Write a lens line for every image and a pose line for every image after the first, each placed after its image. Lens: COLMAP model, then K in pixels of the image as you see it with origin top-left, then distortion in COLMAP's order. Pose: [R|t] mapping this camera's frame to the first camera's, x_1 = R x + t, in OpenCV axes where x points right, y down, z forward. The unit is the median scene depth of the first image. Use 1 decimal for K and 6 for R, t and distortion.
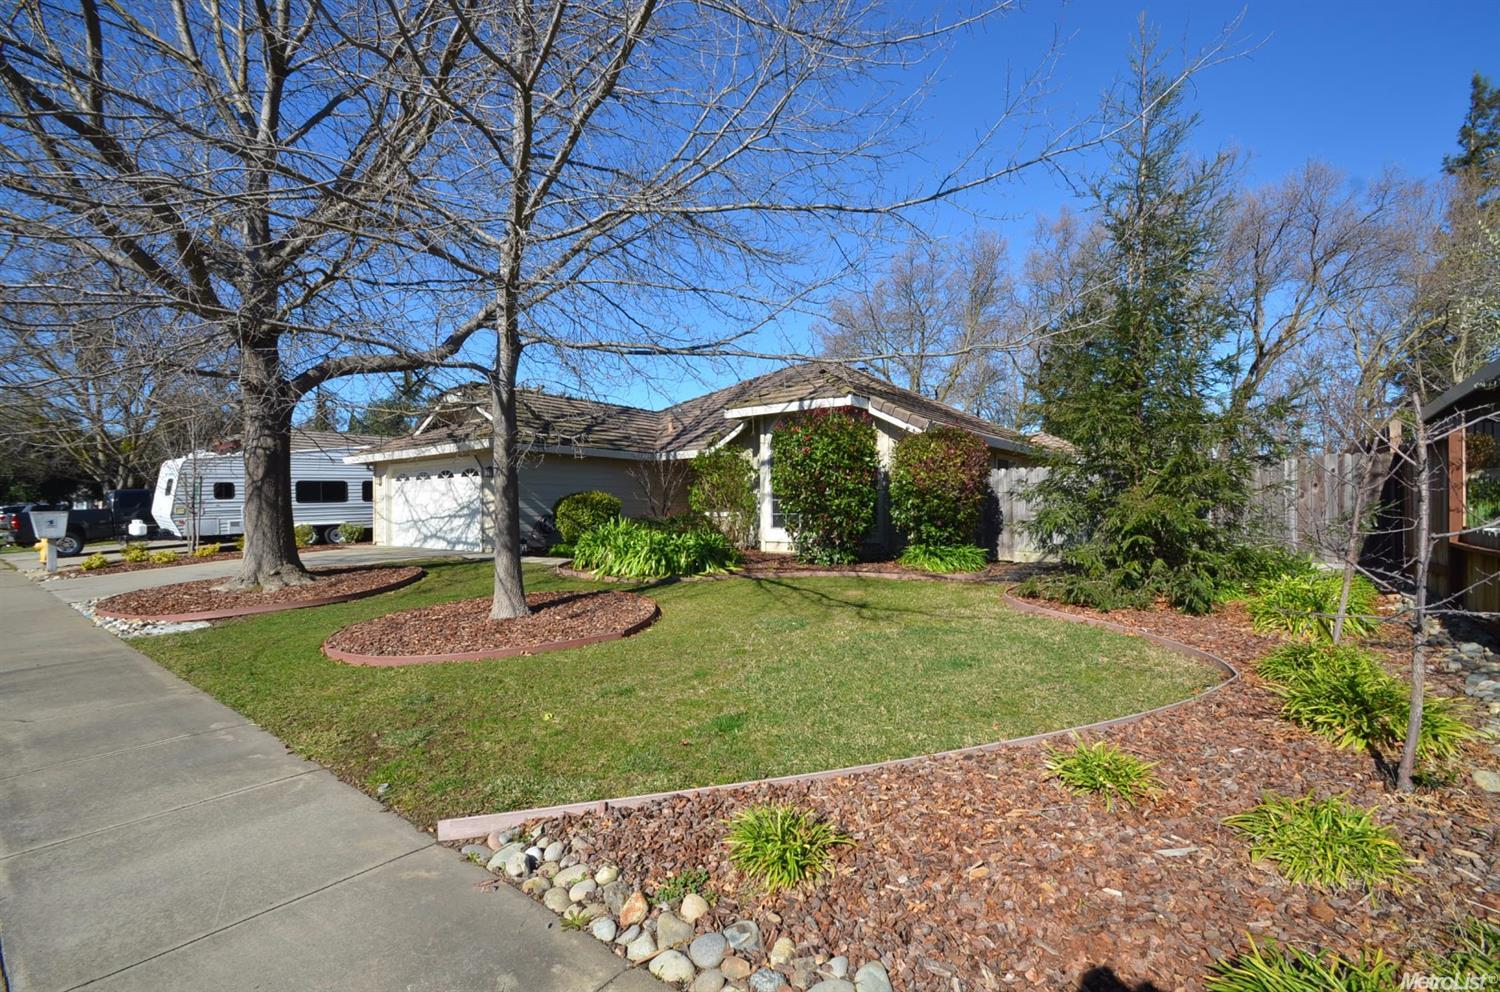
lens RADIAL K [[659.7, 0, 750.2], [0, 659.7, 499.3], [0, 0, 1]] dist [-0.003360, -0.004074]
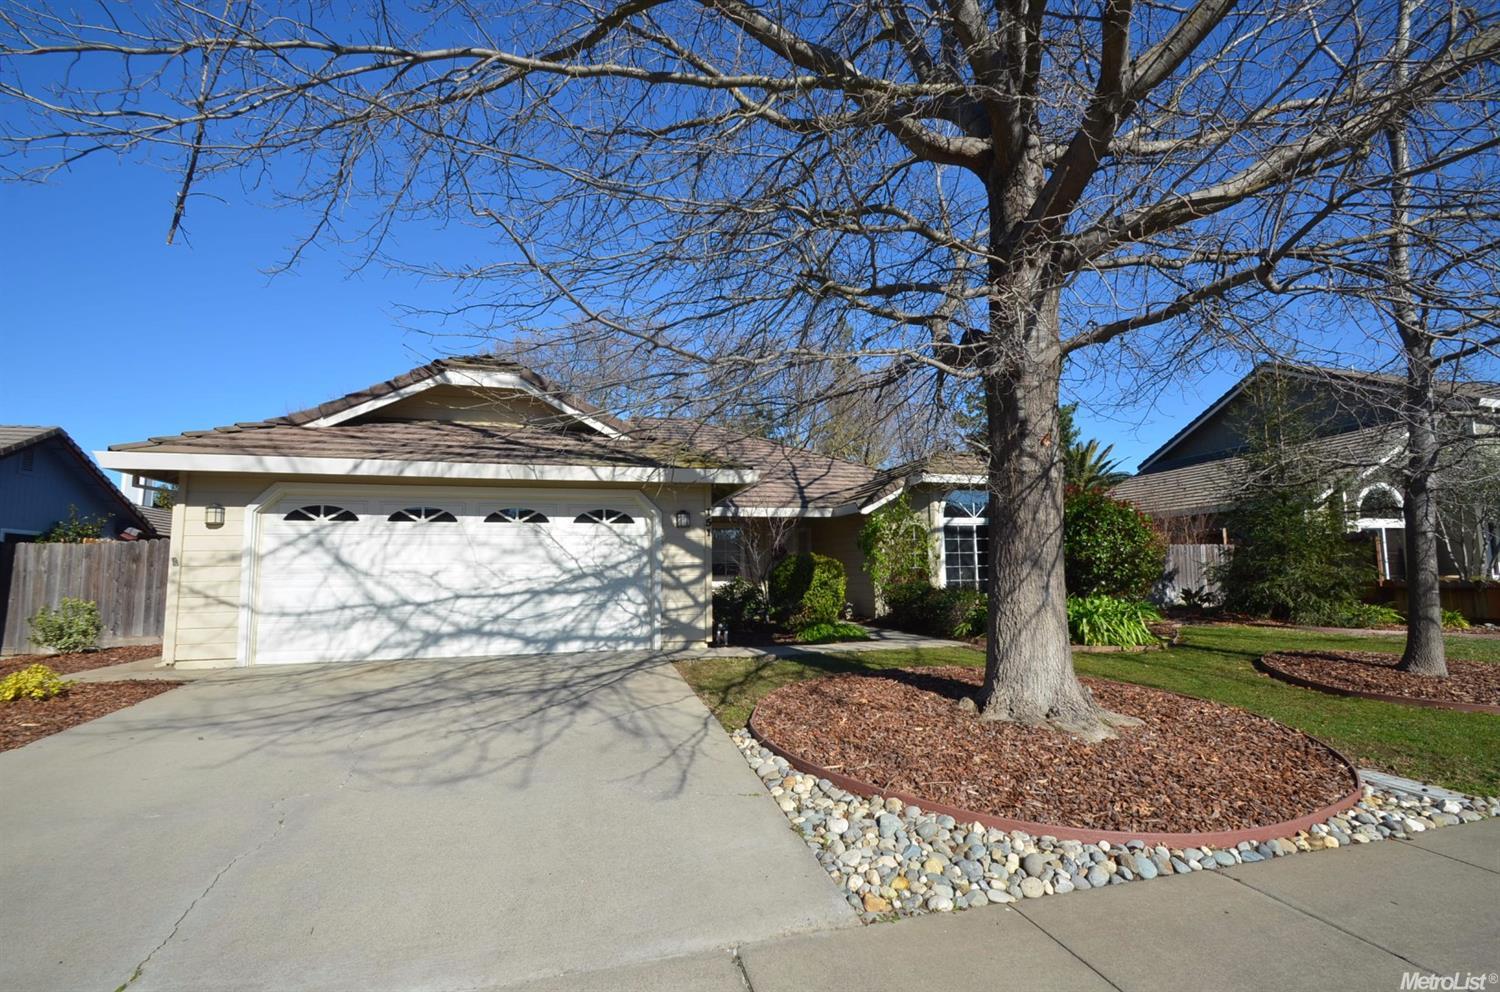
lens RADIAL K [[659.7, 0, 750.2], [0, 659.7, 497.5], [0, 0, 1]] dist [-0.003360, -0.004074]
pose [[0.582383, 0.091308, 0.807771, -0.813383], [-0.002108, 0.993838, -0.110821, 0.007818], [-0.812912, 0.062837, 0.578987, 0.536172]]
